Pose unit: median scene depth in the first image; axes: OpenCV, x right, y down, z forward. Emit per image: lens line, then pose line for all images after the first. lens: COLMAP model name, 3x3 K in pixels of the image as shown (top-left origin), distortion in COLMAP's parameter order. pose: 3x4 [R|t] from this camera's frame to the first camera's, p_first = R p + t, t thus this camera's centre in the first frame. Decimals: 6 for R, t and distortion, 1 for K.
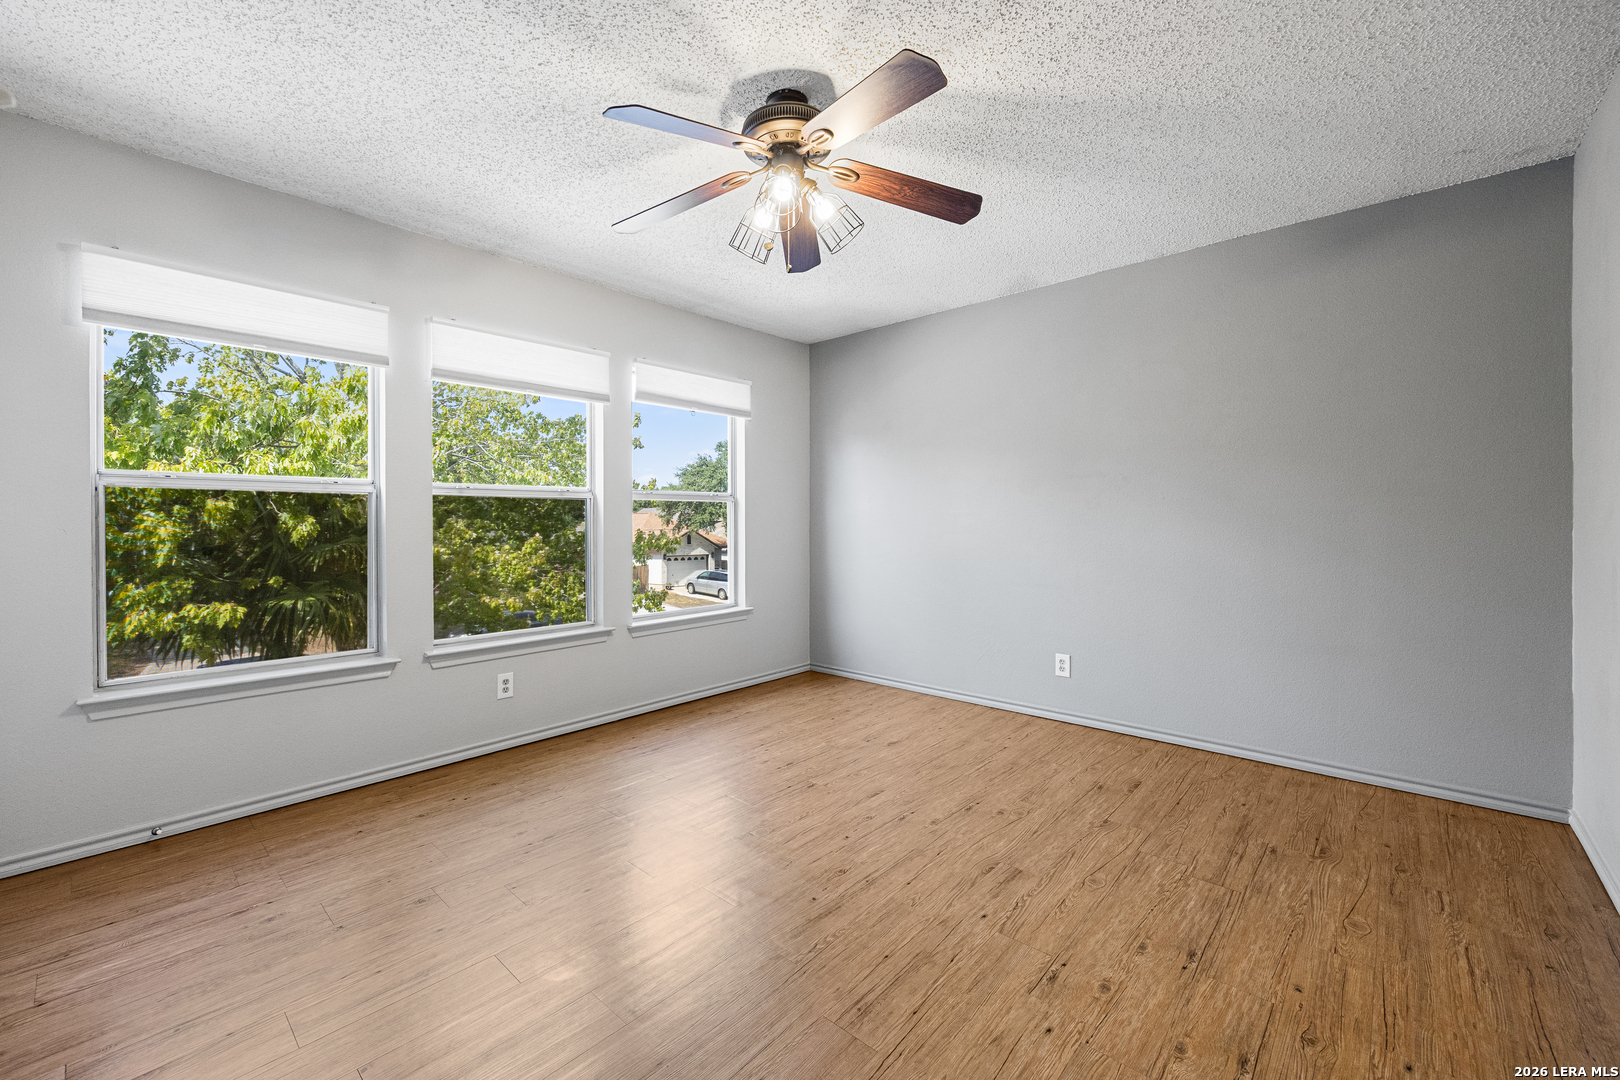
lens RADIAL K [[621.1, 0, 810.1], [0, 621.1, 530.0], [0, 0, 1]] dist [-0.002565, 0.000530]
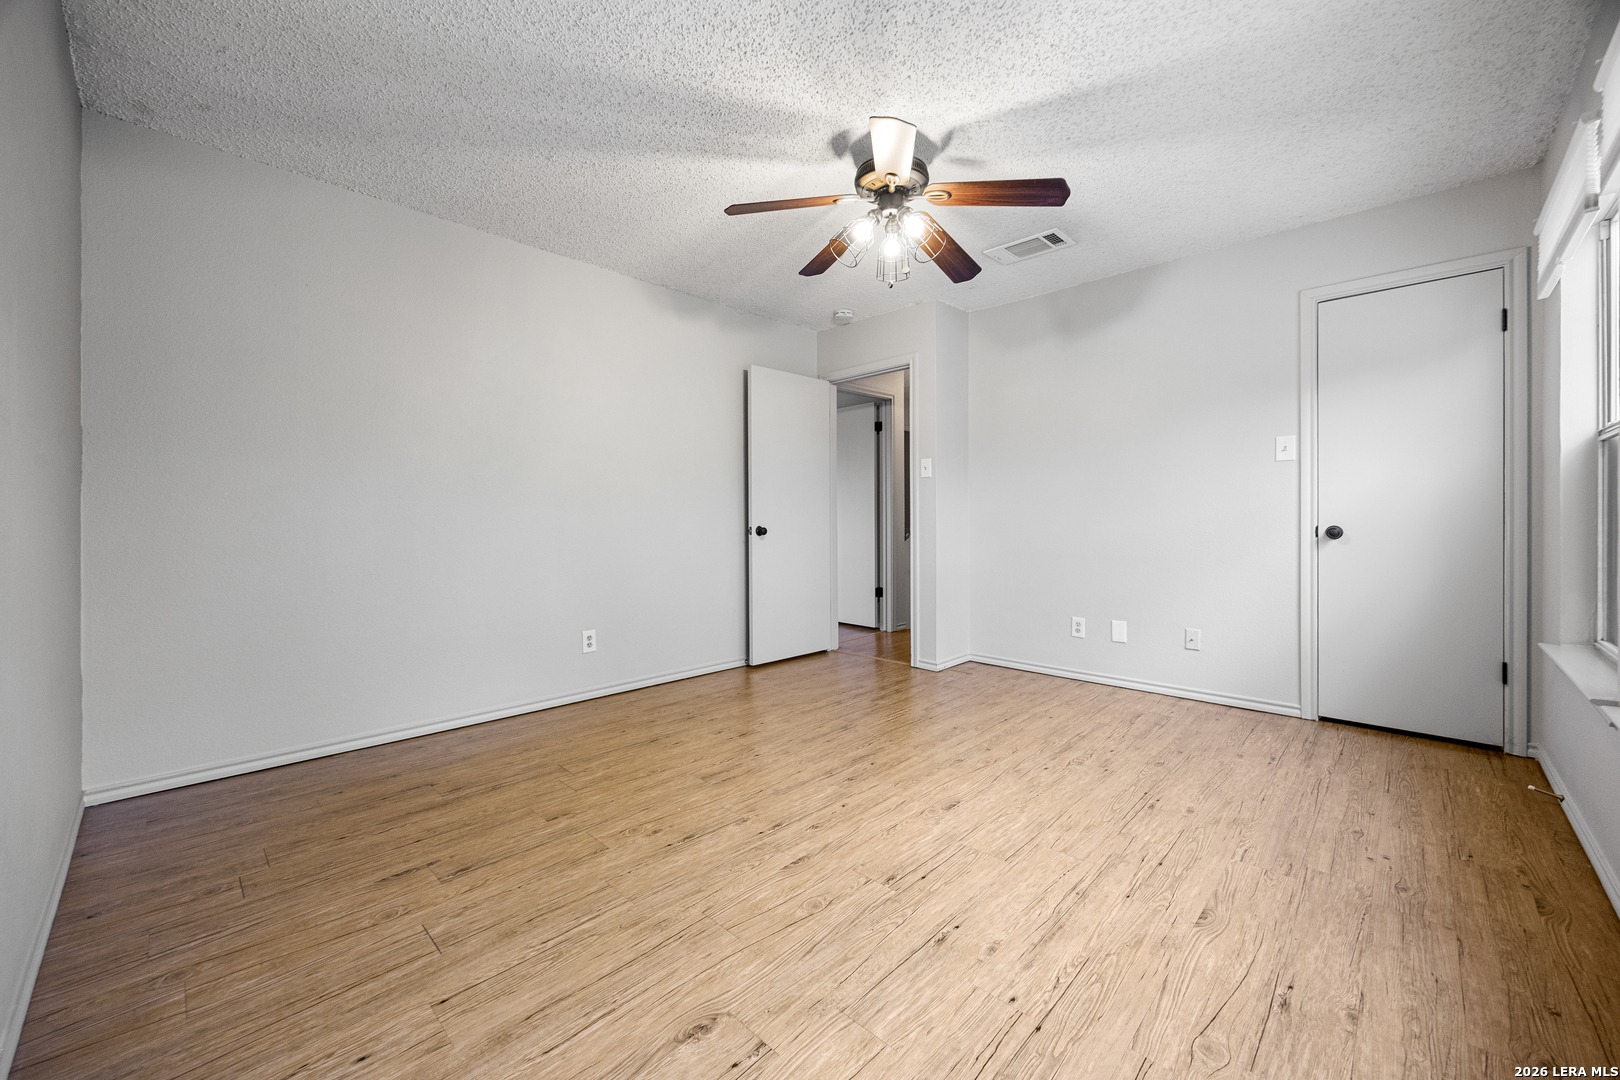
lens RADIAL K [[621.1, 0, 803.9], [0, 621.1, 527.8], [0, 0, 1]] dist [-0.002565, 0.000530]
pose [[-0.998413, 0.006872, 0.055890, 0.066055], [0.008034, 0.999756, 0.020596, 0.036005], [-0.055735, 0.021012, -0.998224, 2.032598]]
